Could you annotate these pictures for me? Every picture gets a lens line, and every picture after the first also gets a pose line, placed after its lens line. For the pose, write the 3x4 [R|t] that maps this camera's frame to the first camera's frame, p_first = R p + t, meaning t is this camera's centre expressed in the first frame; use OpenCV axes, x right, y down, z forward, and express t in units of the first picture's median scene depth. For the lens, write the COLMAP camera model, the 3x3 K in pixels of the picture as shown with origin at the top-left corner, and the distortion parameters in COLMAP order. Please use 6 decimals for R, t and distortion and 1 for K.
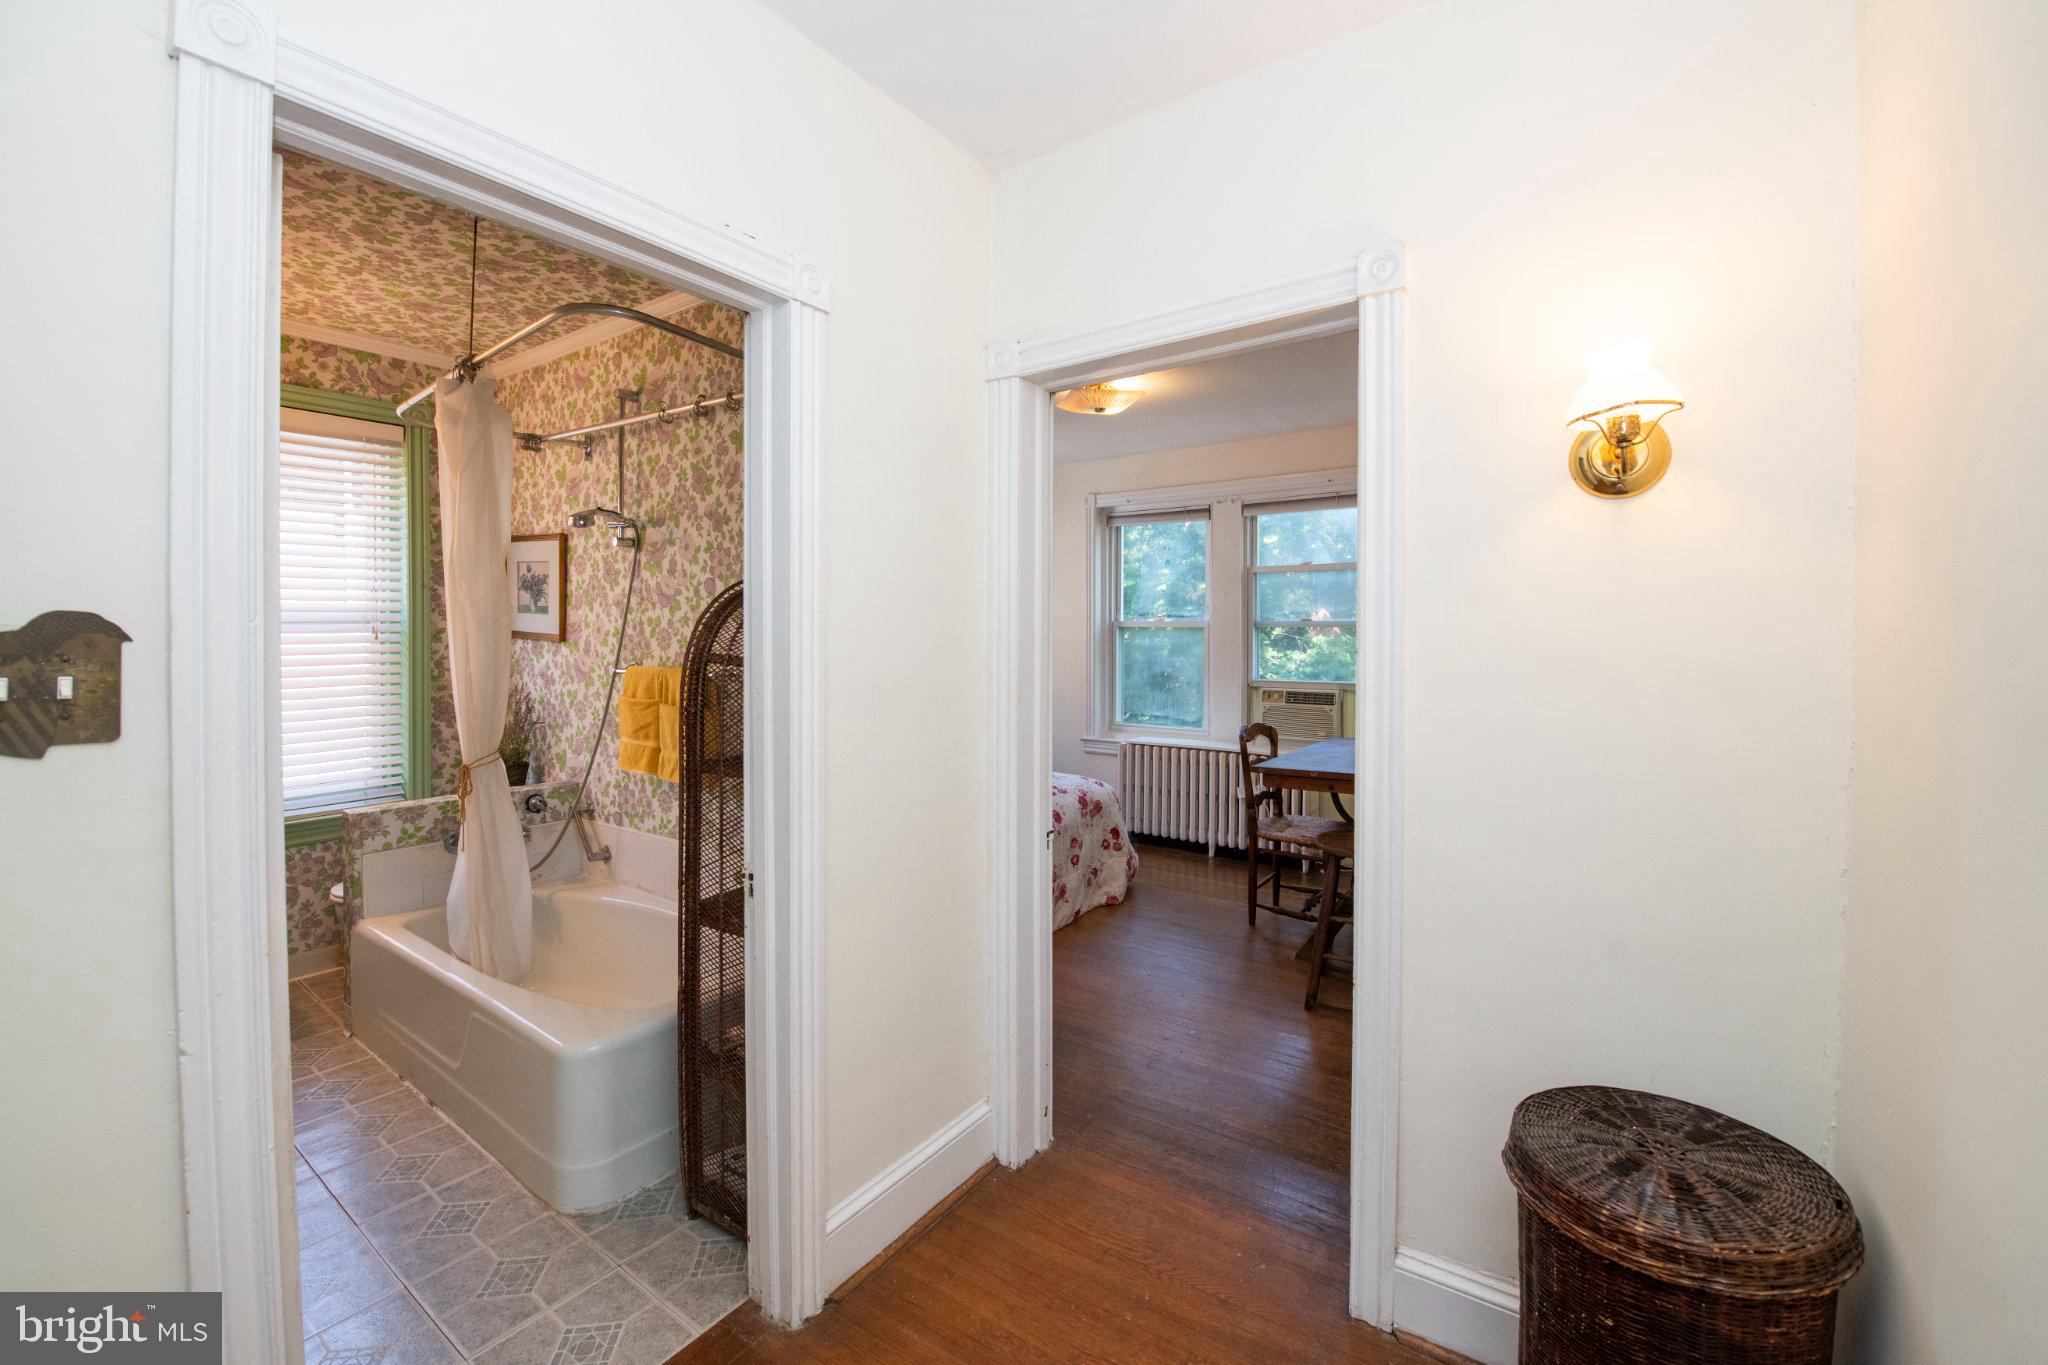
lens RADIAL K [[823.1, 0, 1031.8], [0, 823.1, 652.5], [0, 0, 1]] dist [-0.021426, -0.000368]
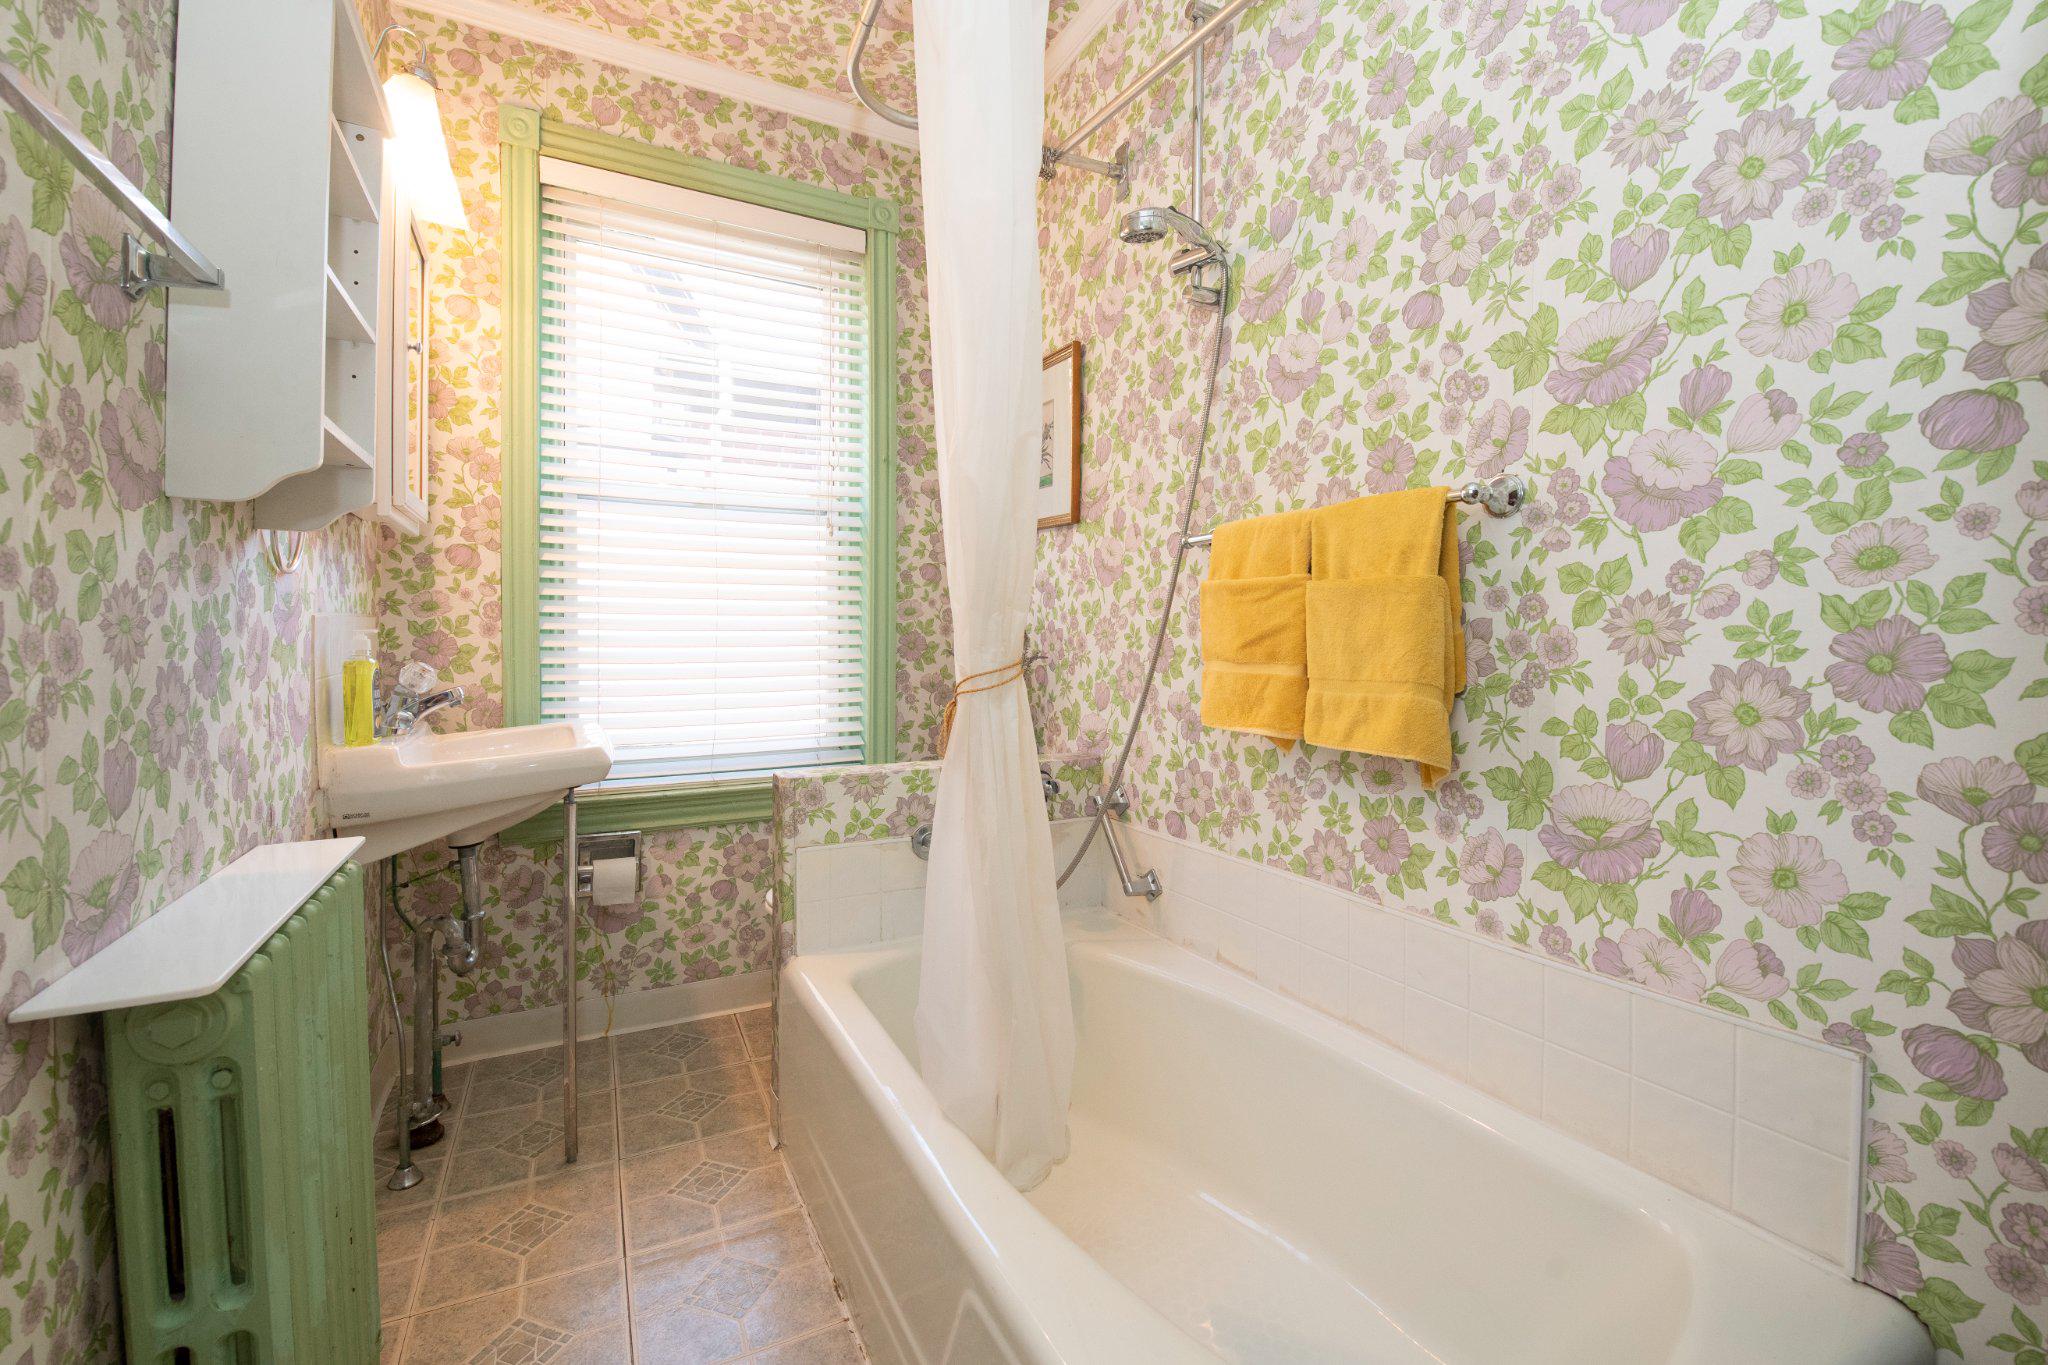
lens RADIAL K [[840.1, 0, 1022.3], [0, 840.1, 655.1], [0, 0, 1]] dist [-0.022436, -0.000785]
pose [[0.881098, -0.001768, -0.472930, -0.346761], [-0.004289, 0.999922, -0.011730, 0.101777], [0.472914, 0.012363, 0.881022, 0.477068]]
